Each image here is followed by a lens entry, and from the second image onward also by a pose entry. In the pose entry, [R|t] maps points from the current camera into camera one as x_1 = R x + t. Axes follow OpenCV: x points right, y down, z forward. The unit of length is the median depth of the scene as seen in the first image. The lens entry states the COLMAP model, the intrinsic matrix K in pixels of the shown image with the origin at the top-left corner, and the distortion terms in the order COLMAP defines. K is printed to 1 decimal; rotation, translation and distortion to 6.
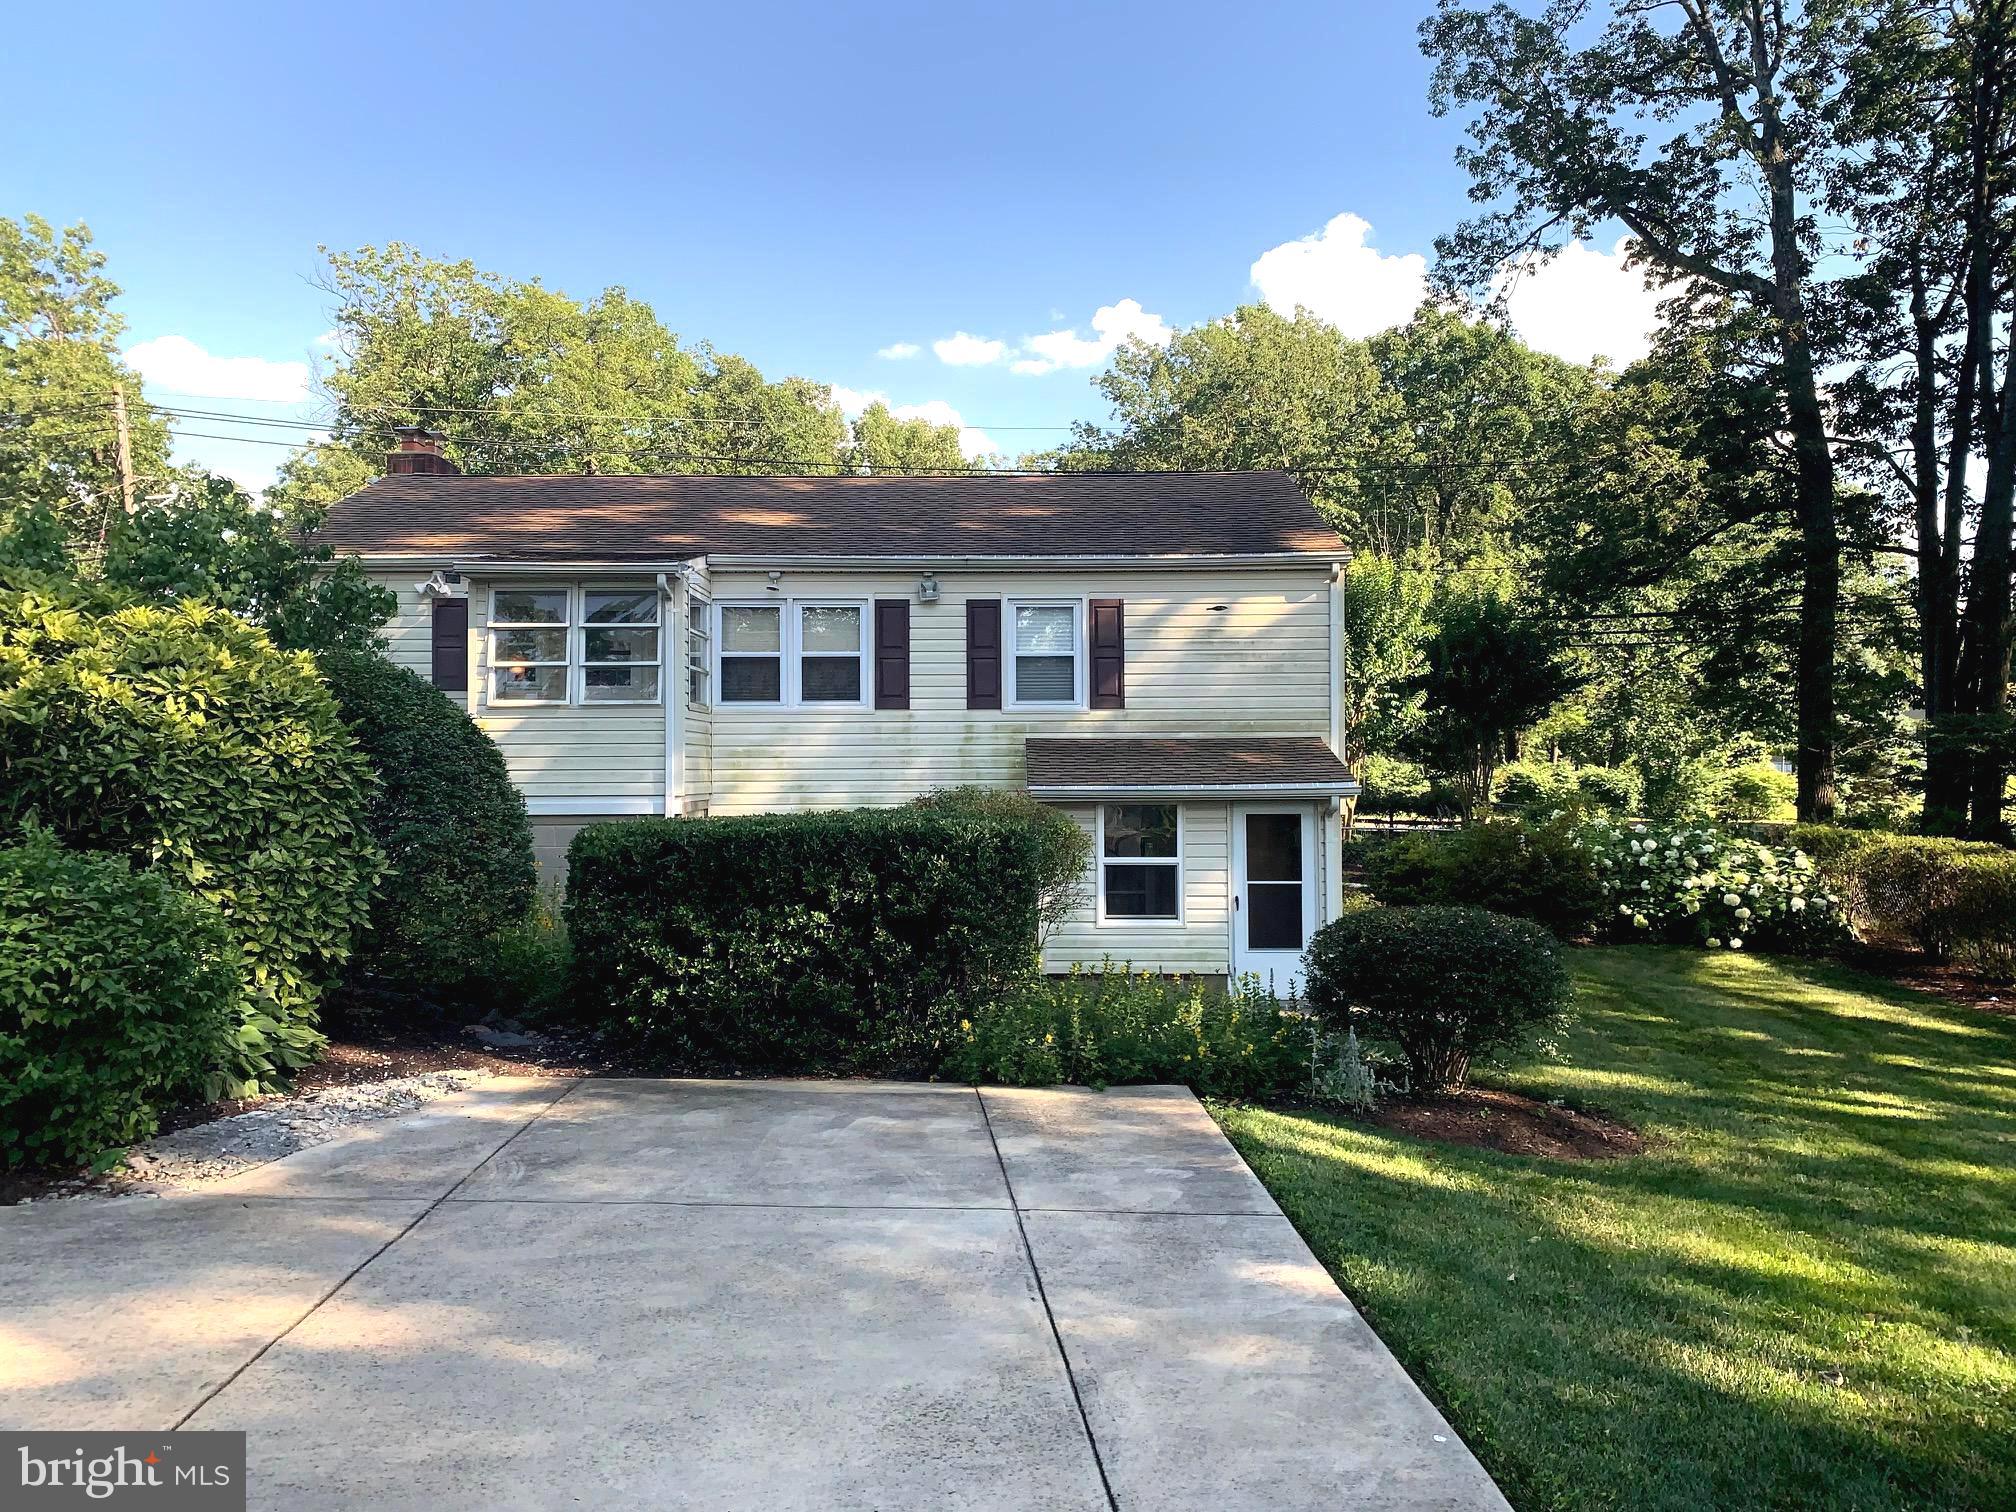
lens RADIAL K [[1566.3, 0, 1009.7], [0, 1566.3, 756.7], [0, 0, 1]] dist [0.049368, -0.021535]
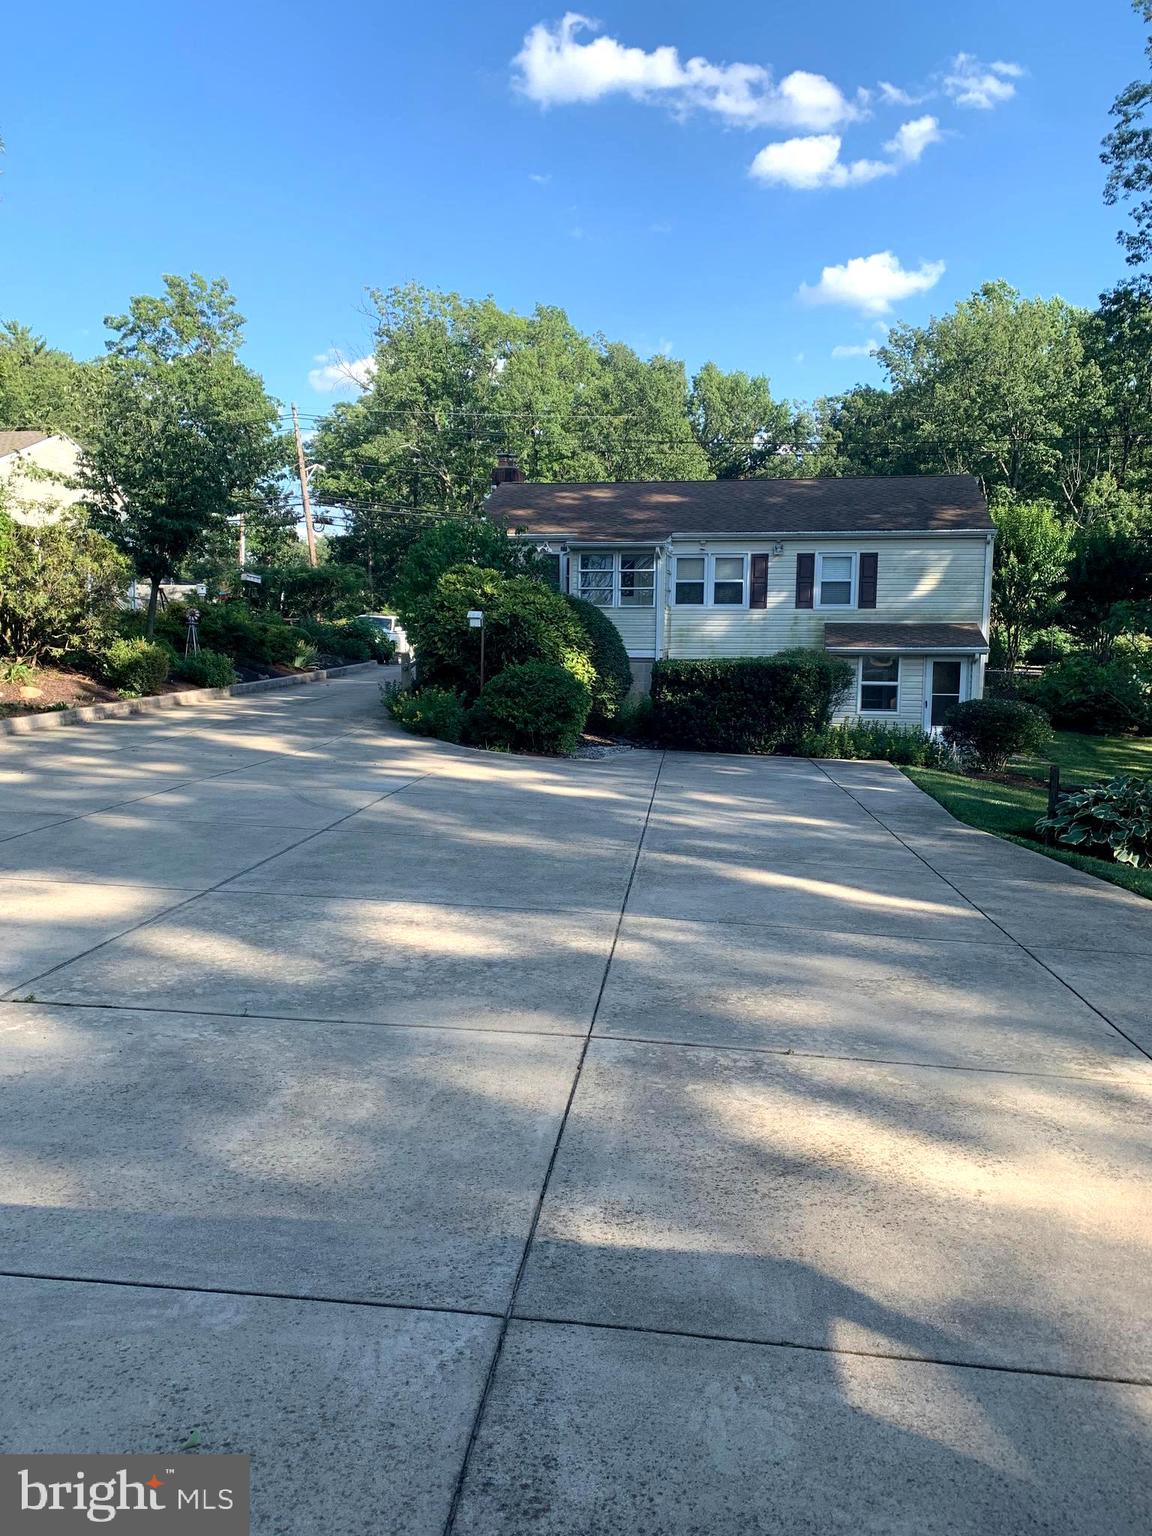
lens RADIAL K [[1193.4, 0, 588.8], [0, 1193.4, 757.8], [0, 0, 1]] dist [0.049368, -0.021535]
pose [[0.985633, 0.030585, -0.166110, -0.027647], [-0.010880, 0.992923, 0.118264, -0.018041], [0.168551, -0.114757, 0.978990, -0.572103]]
